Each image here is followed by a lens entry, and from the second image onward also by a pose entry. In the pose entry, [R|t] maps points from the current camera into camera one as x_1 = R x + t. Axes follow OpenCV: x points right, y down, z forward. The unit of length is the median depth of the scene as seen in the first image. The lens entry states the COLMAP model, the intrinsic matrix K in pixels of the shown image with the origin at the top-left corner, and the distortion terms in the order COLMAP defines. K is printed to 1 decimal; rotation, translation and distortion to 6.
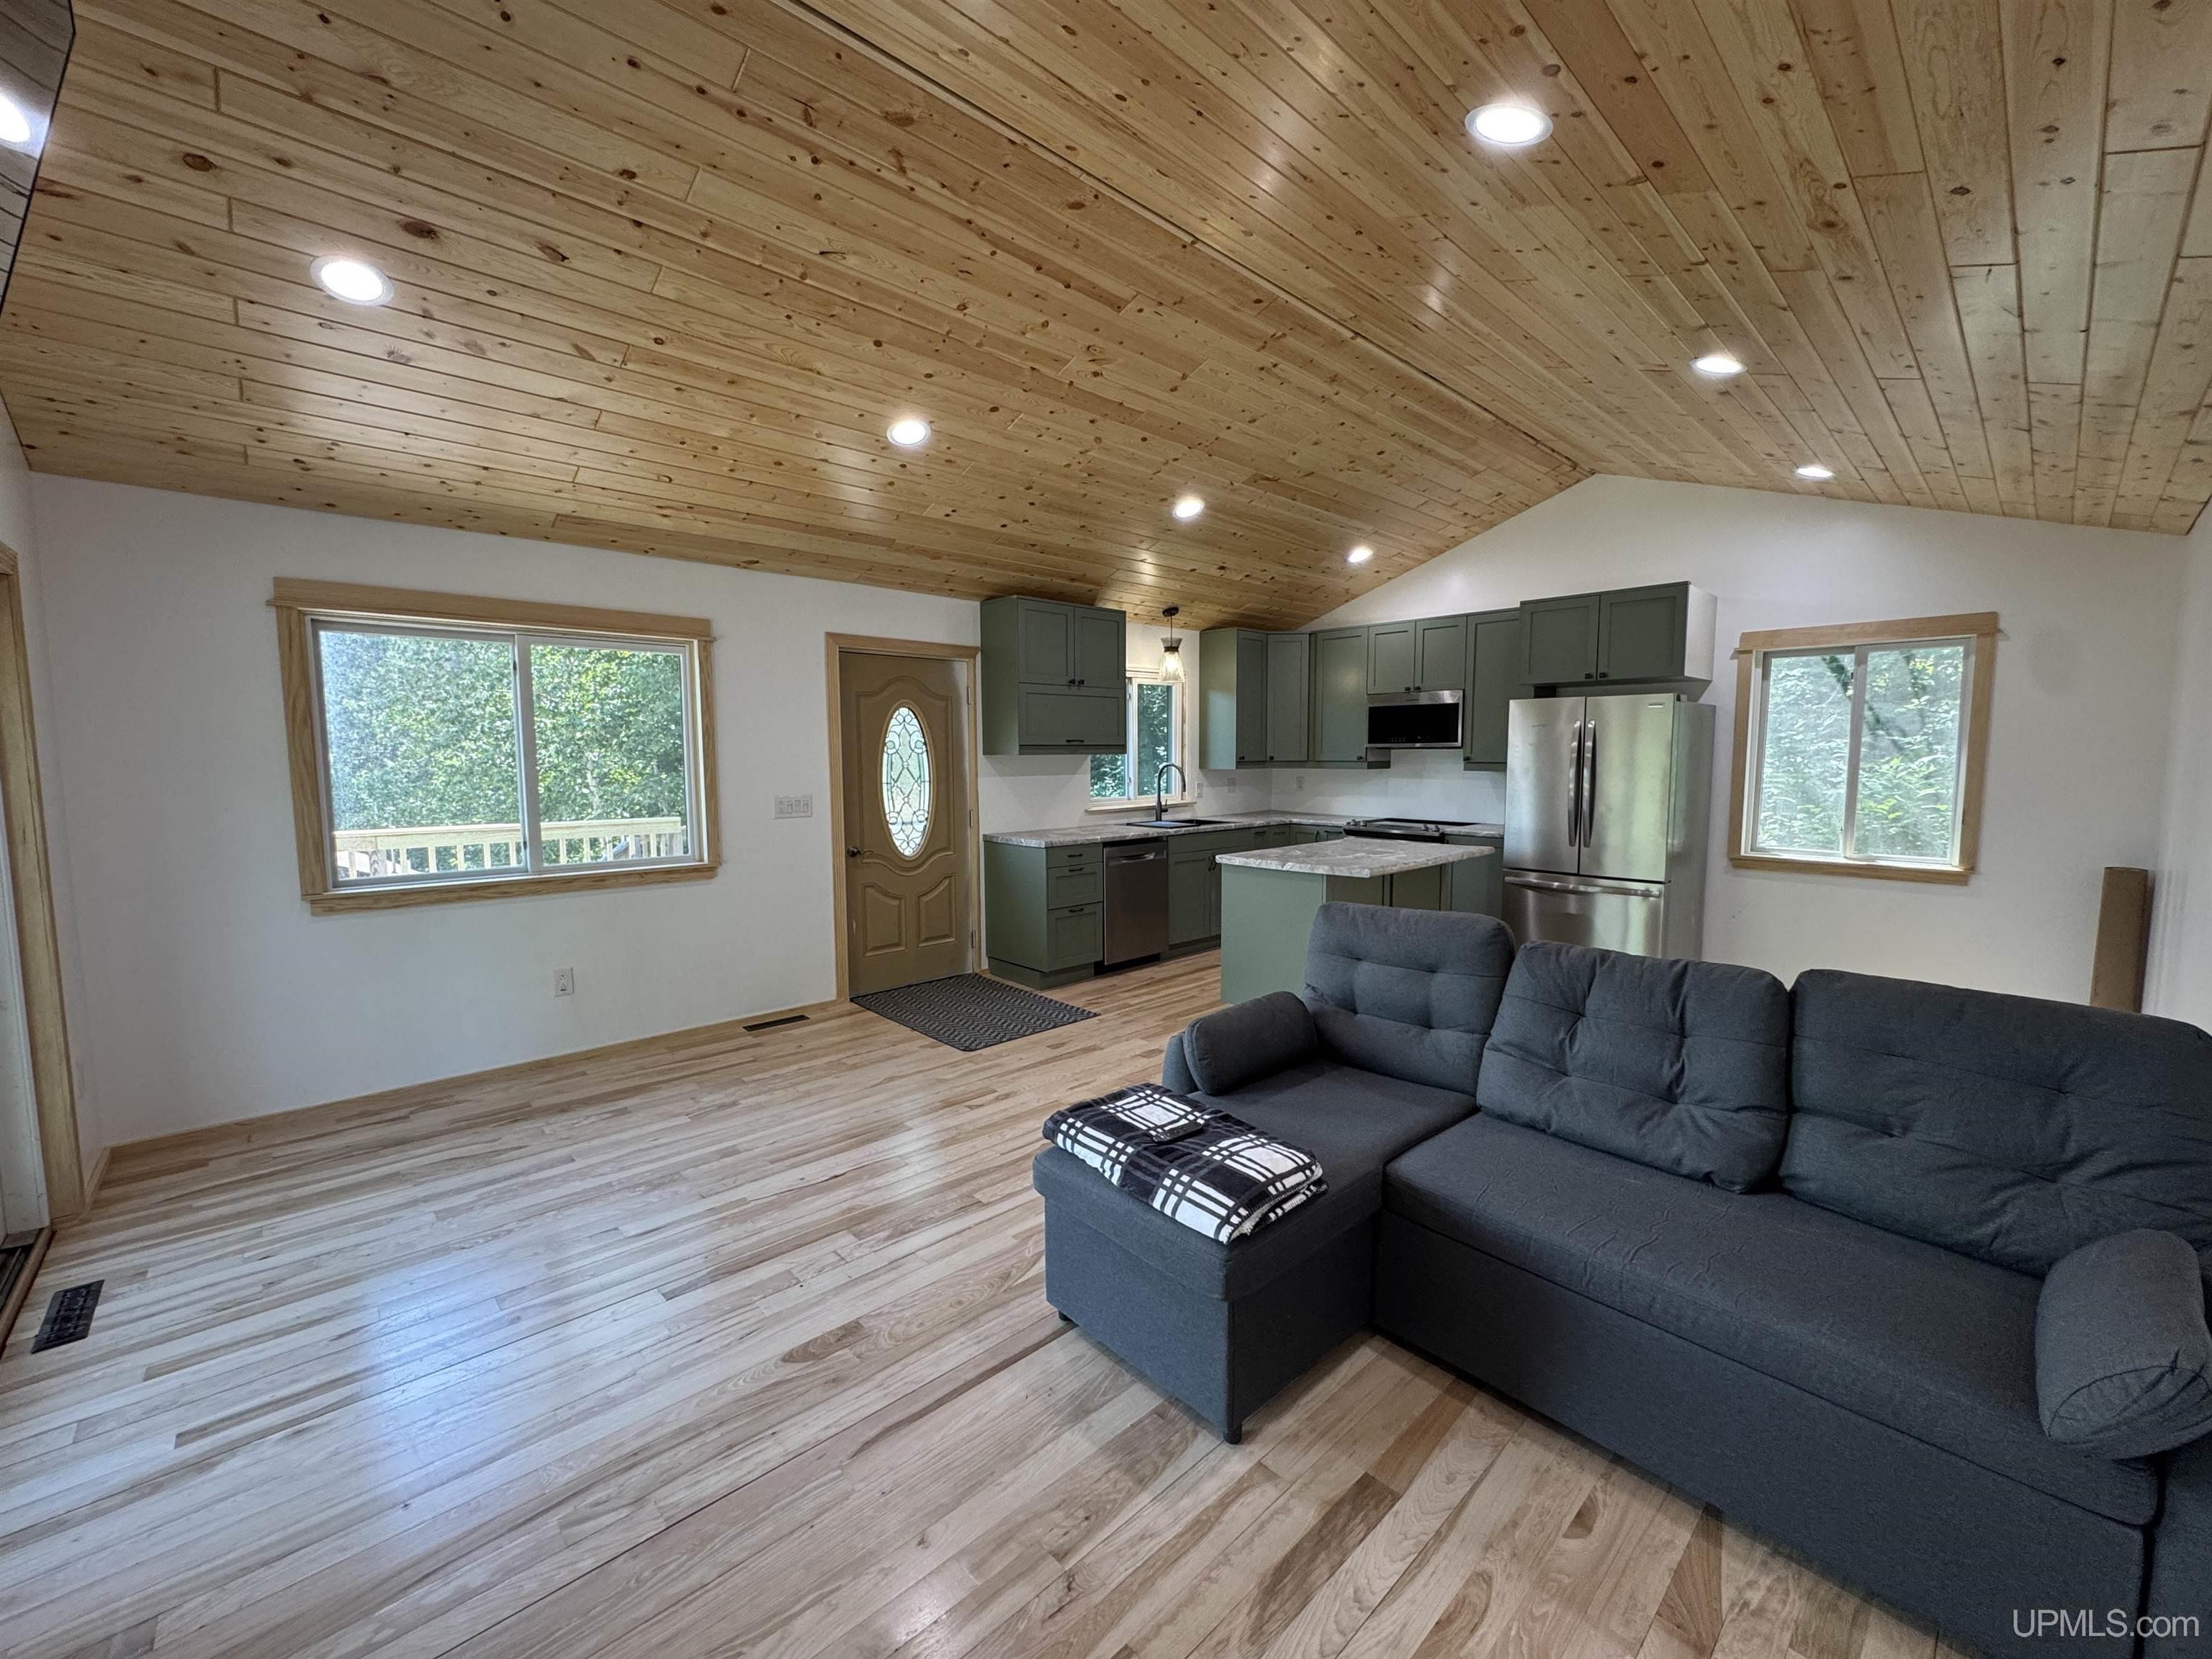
lens RADIAL K [[888.2, 0, 1108.7], [0, 888.2, 828.2], [0, 0, 1]] dist [-0.000690, -0.000002]
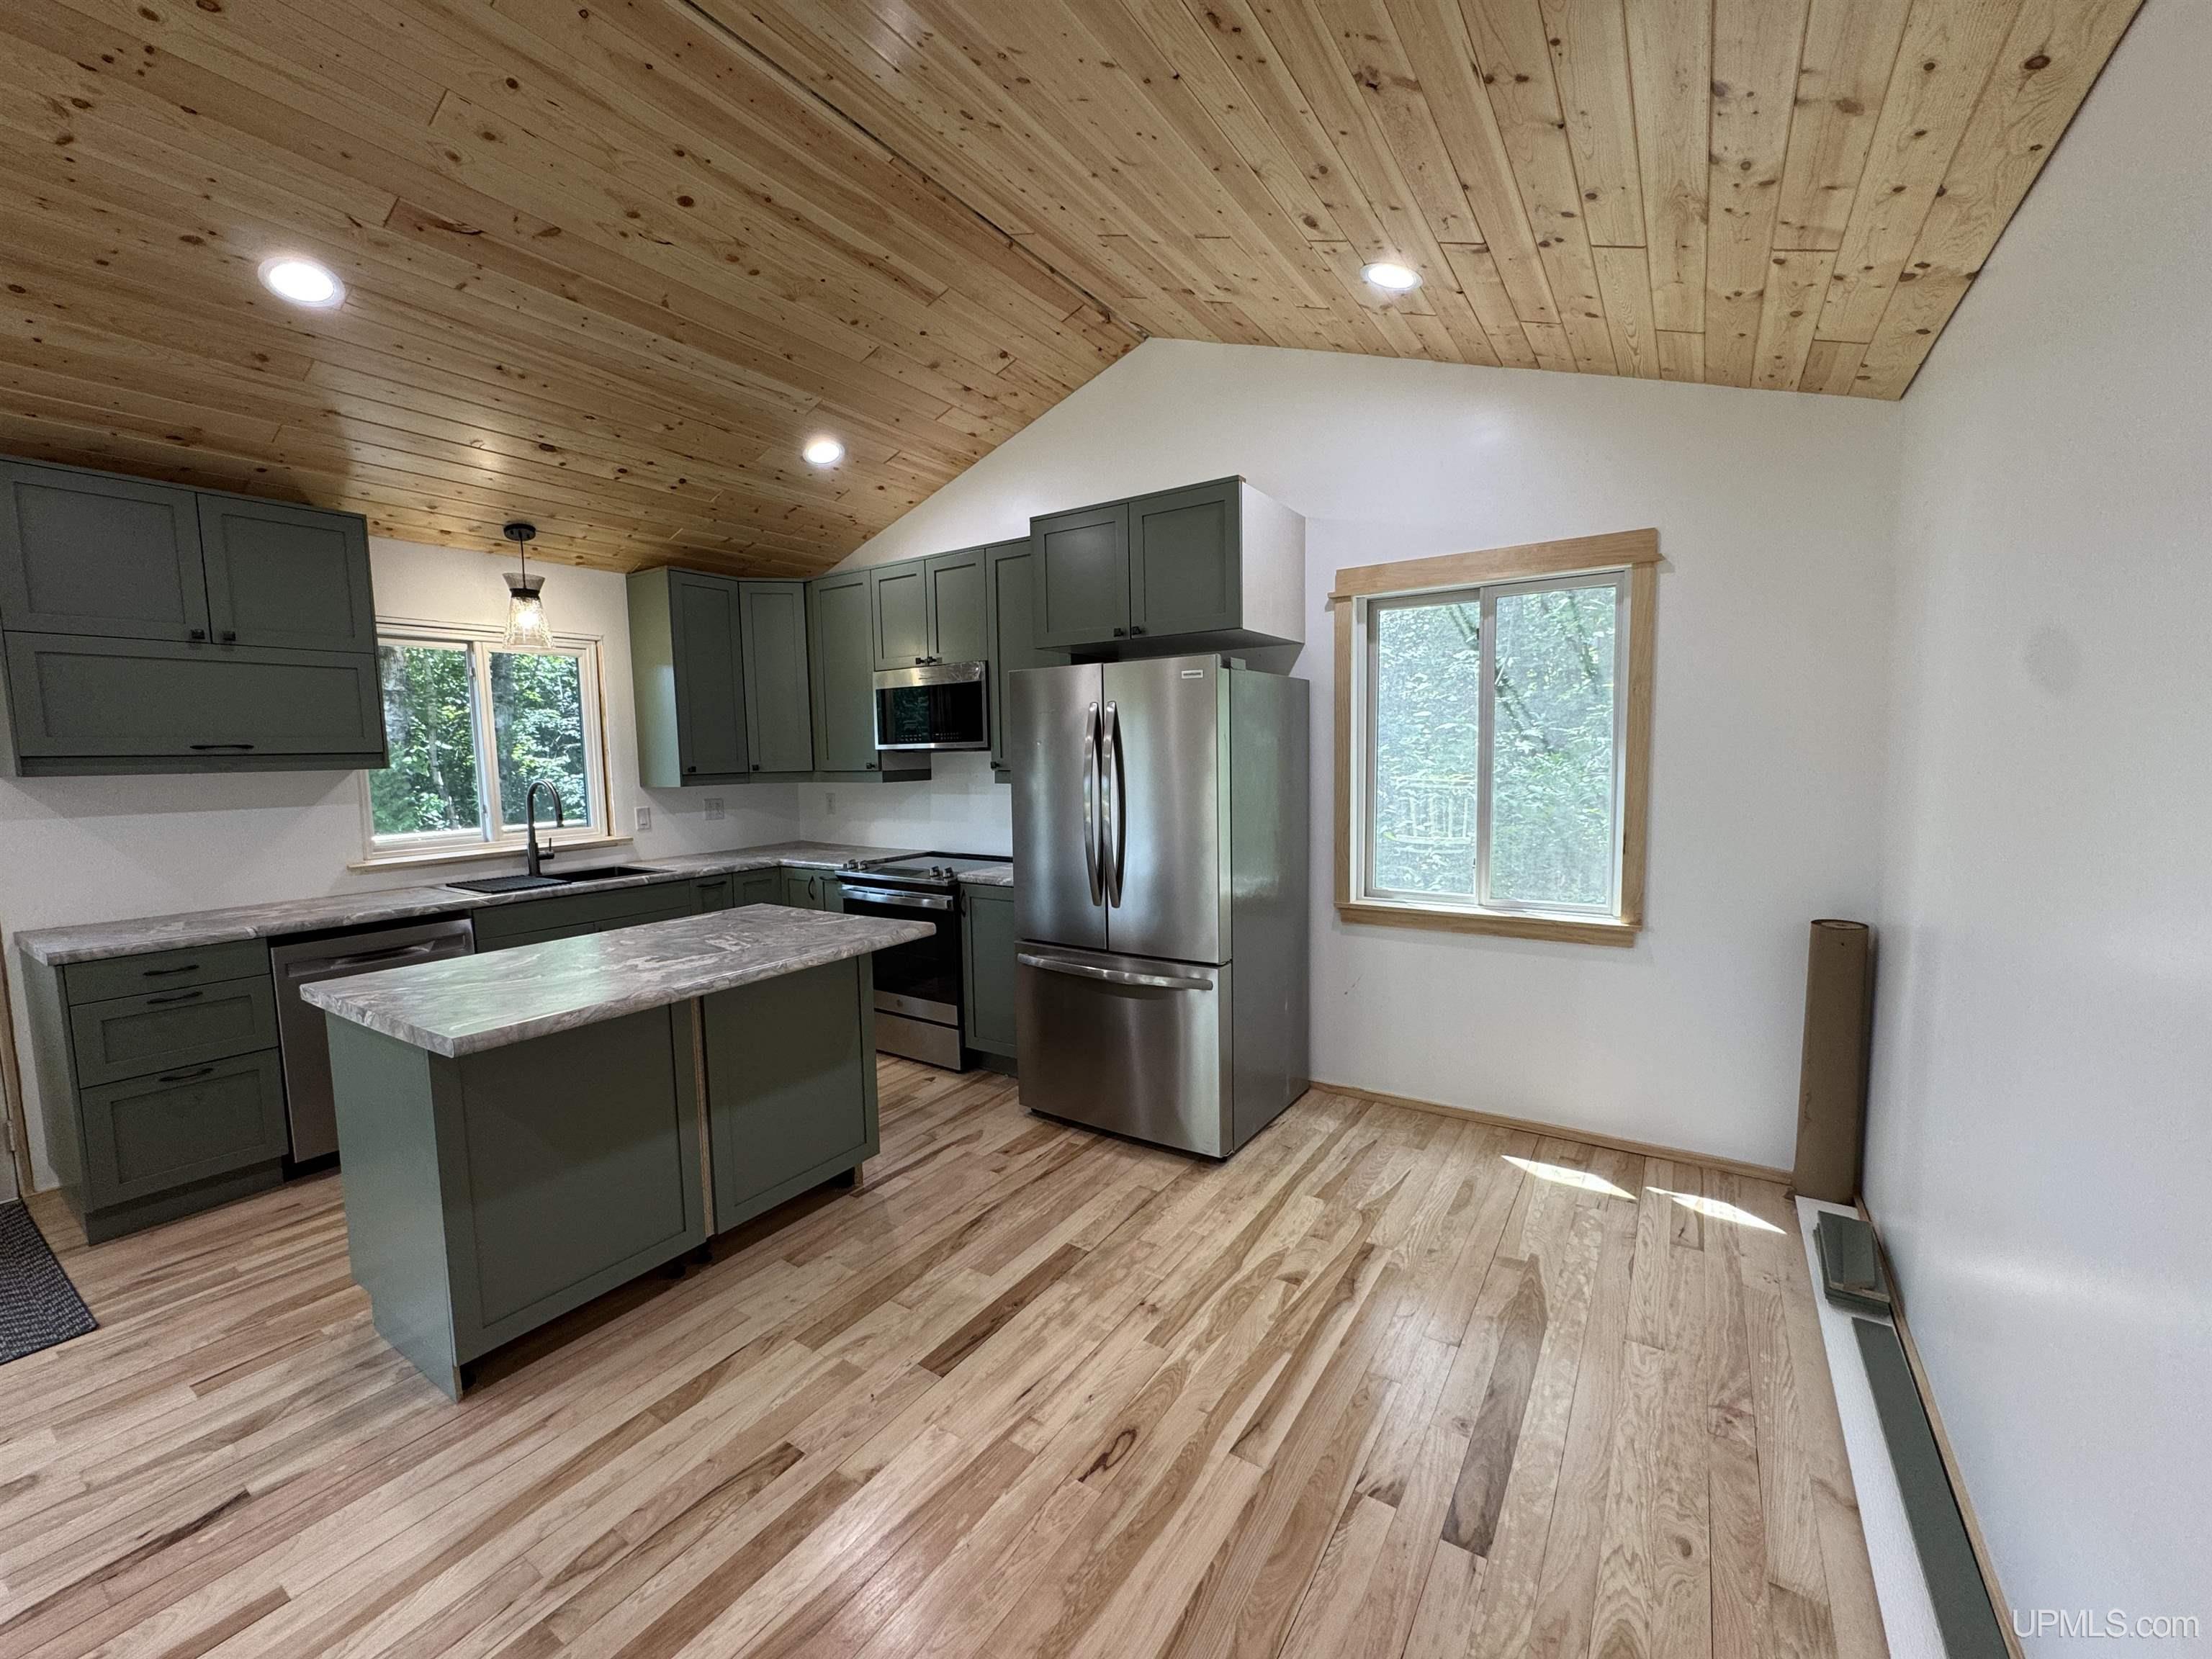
lens RADIAL K [[888.2, 0, 1106.1], [0, 888.2, 829.1], [0, 0, 1]] dist [-0.000690, -0.000002]
pose [[0.973399, -0.035138, 0.226406, 0.369763], [0.035641, 0.999363, 0.001866, -0.032384], [-0.226328, 0.006254, 0.974031, 0.374456]]
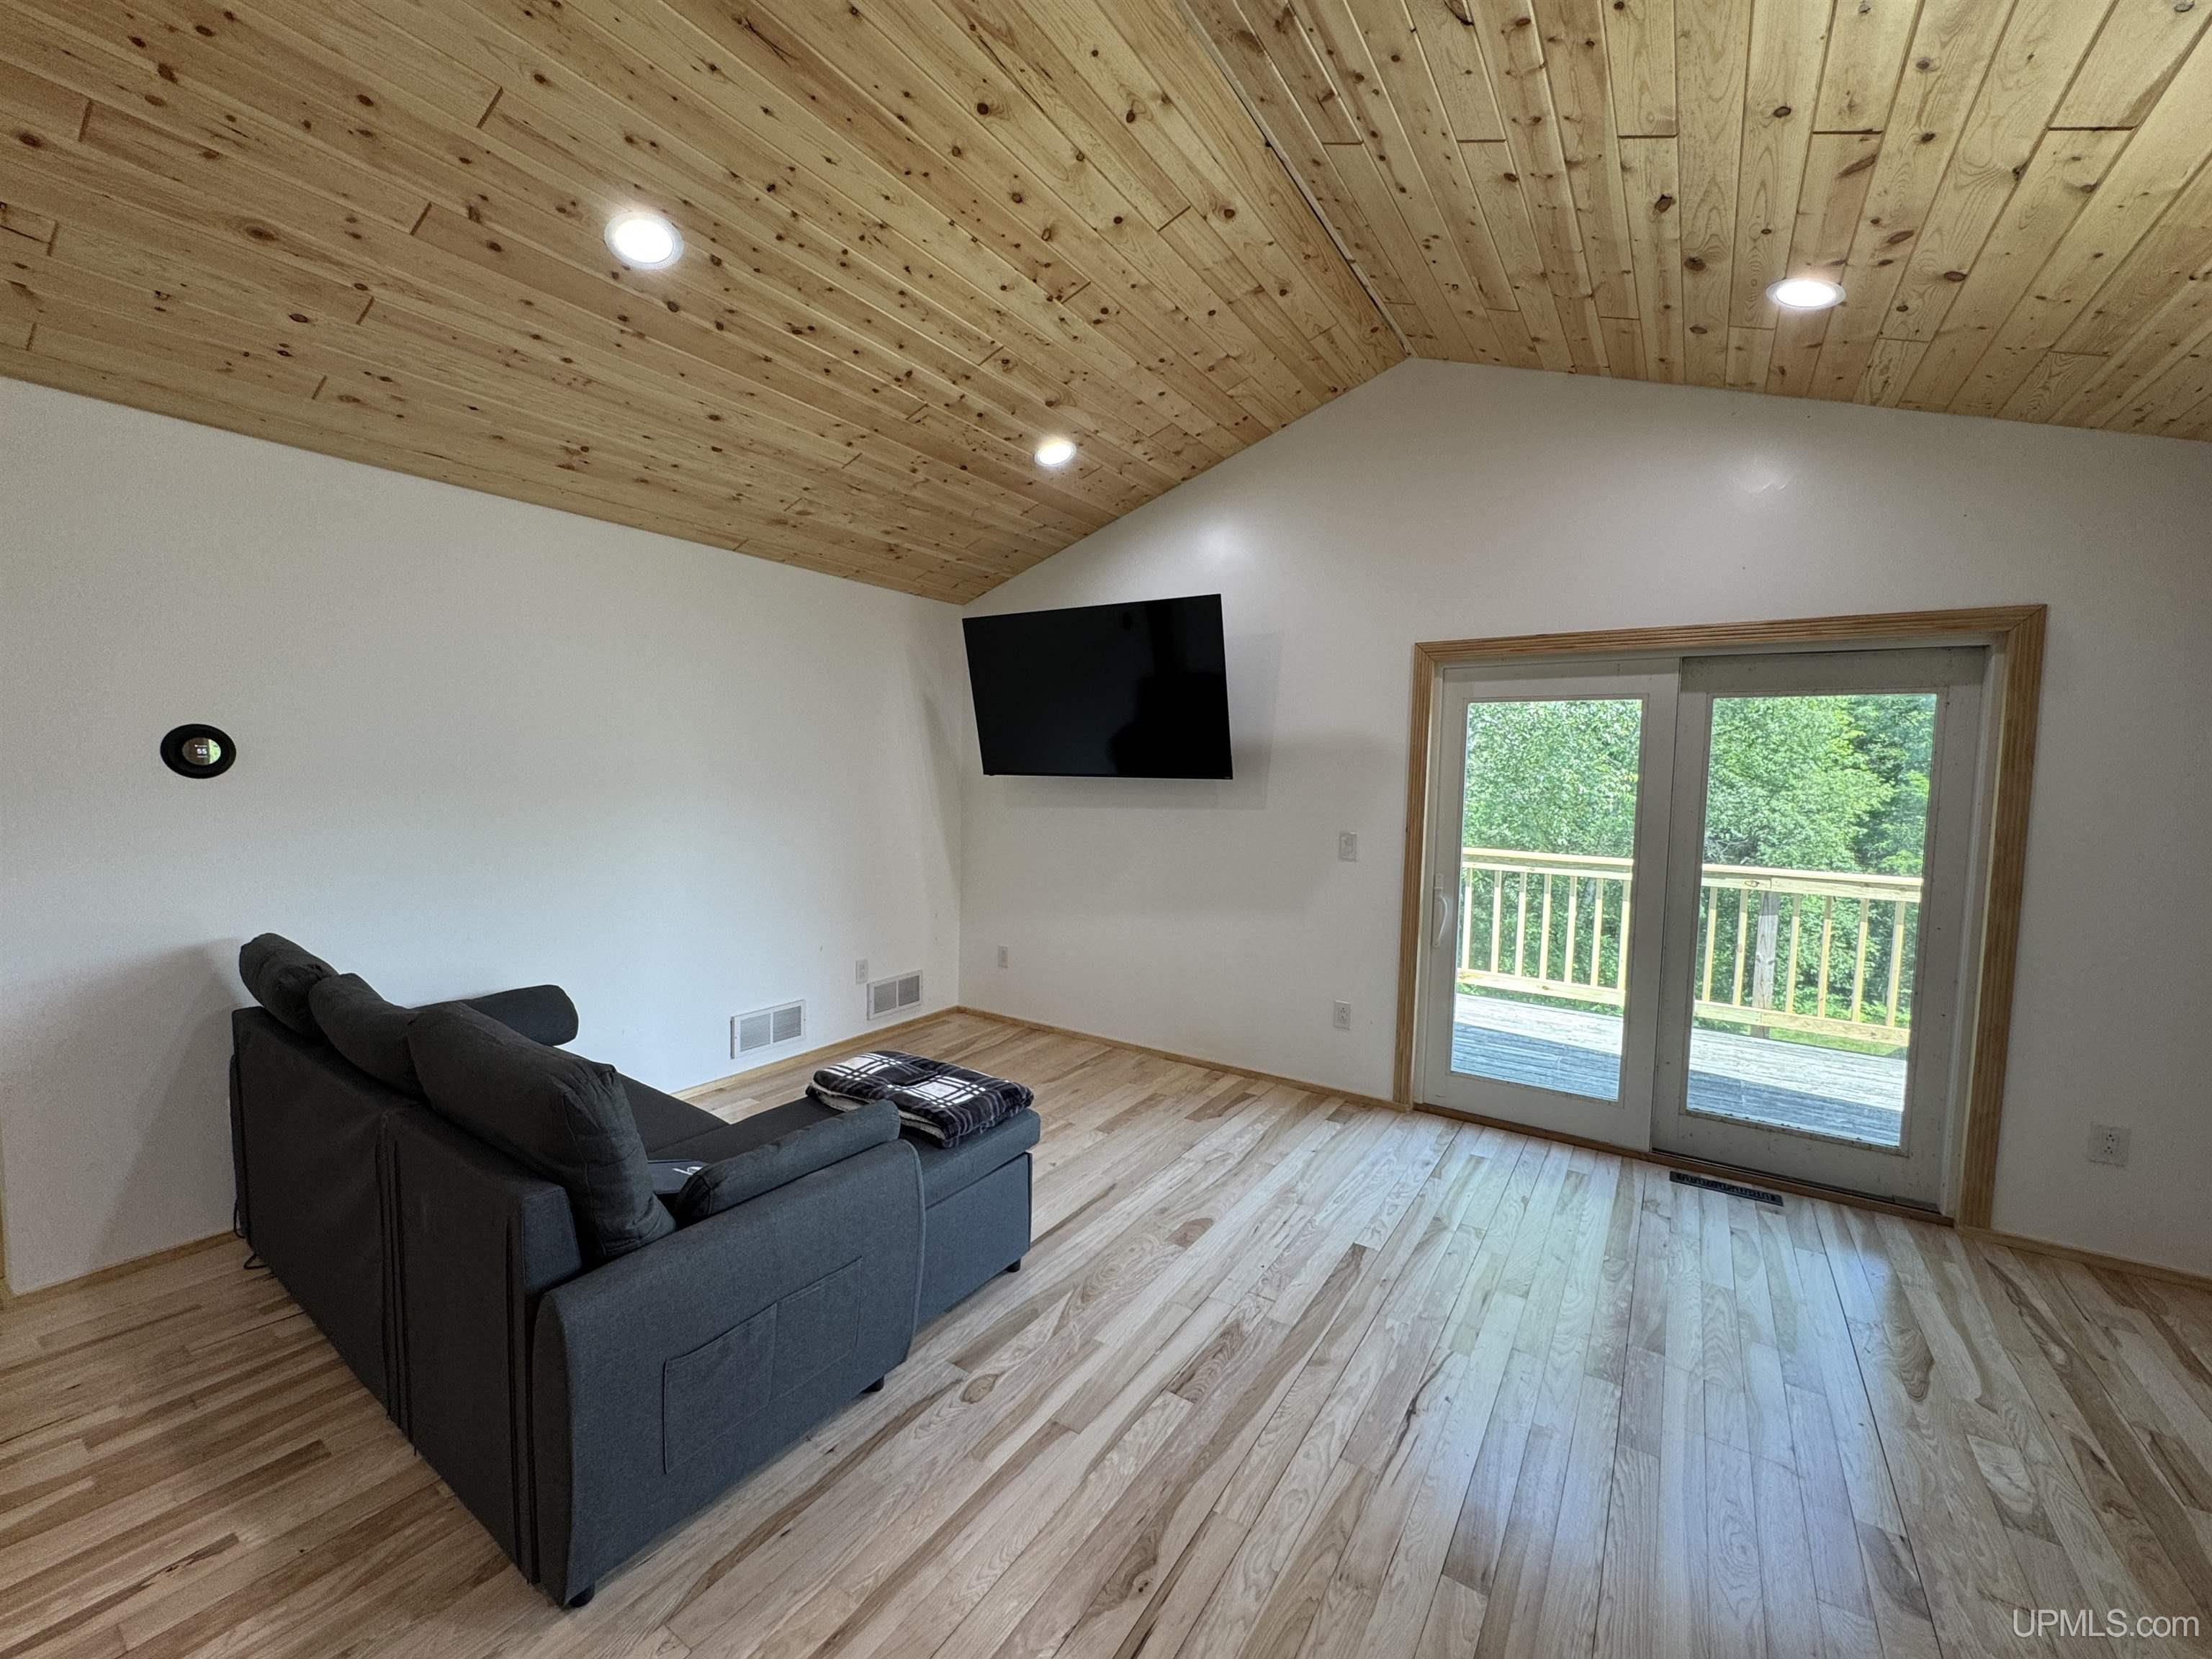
lens RADIAL K [[888.2, 0, 1107.2], [0, 888.2, 831.0], [0, 0, 1]] dist [-0.000690, -0.000002]
pose [[-0.972958, -0.004565, -0.230936, 0.042256], [-0.040812, 0.987472, 0.152424, -0.076795], [0.227347, 0.157727, -0.960955, 0.849032]]
